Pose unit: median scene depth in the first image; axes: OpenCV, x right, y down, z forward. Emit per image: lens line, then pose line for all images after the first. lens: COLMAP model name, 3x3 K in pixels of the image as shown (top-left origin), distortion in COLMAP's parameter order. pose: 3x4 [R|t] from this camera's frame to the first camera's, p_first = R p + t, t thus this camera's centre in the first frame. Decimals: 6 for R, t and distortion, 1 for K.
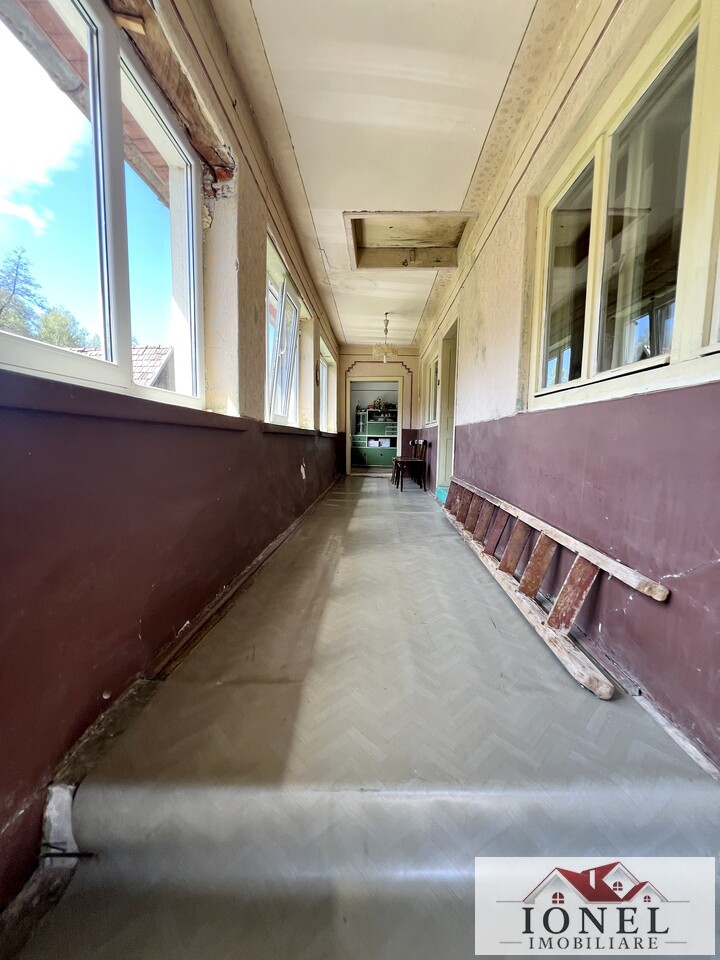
lens RADIAL K [[384.3, 0, 363.6], [0, 384.3, 476.8], [0, 0, 1]] dist [-0.002810, 0.001483]
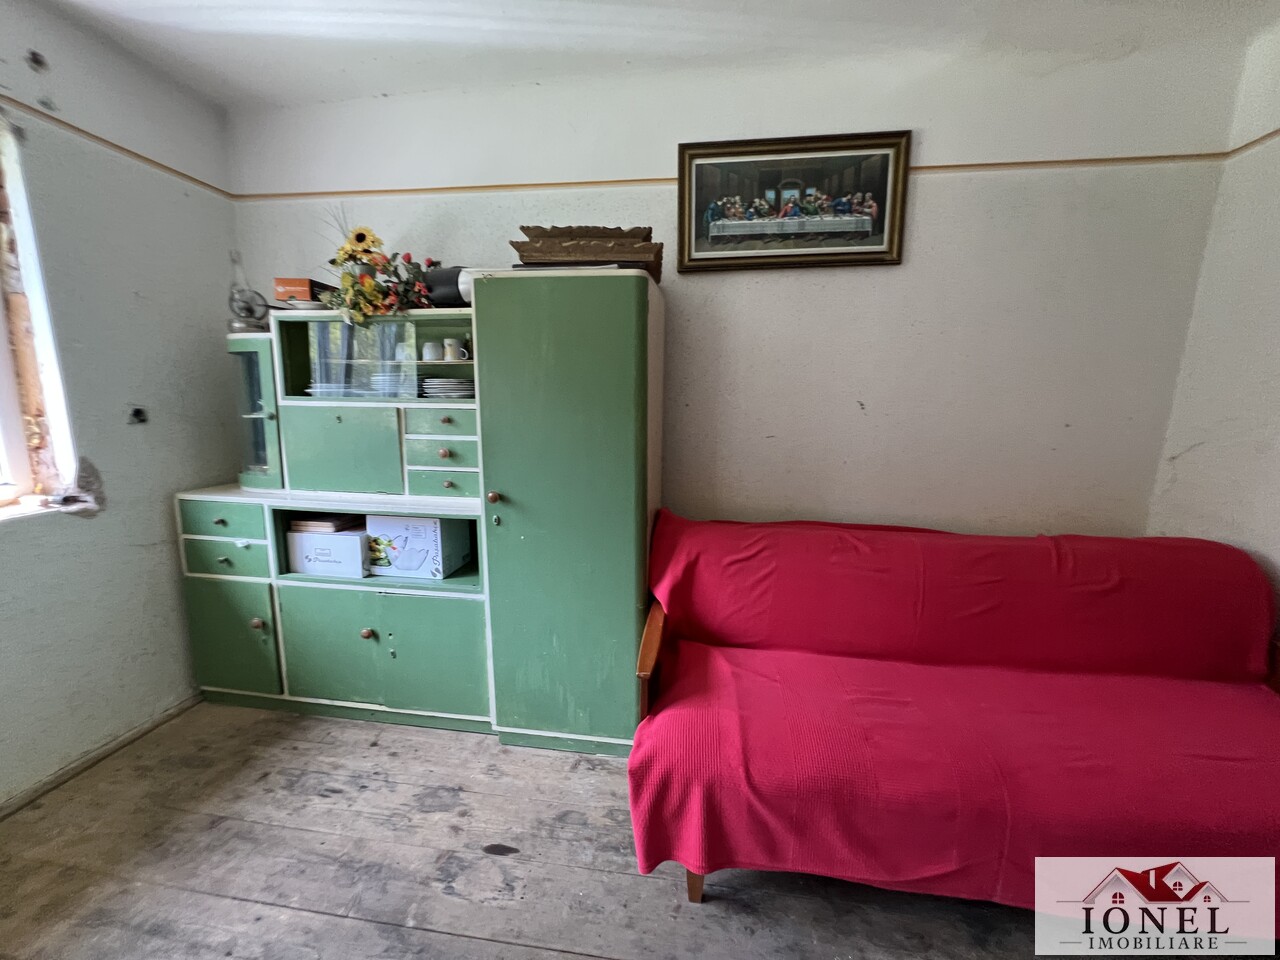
lens RADIAL K [[514.5, 0, 638.9], [0, 514.5, 477.5], [0, 0, 1]] dist [0.000809, 0.000204]
pose [[0.994398, 0.011309, -0.105093, 0.161425], [-0.005374, 0.998383, 0.056593, -0.126649], [0.105563, -0.055711, 0.992851, 0.825101]]
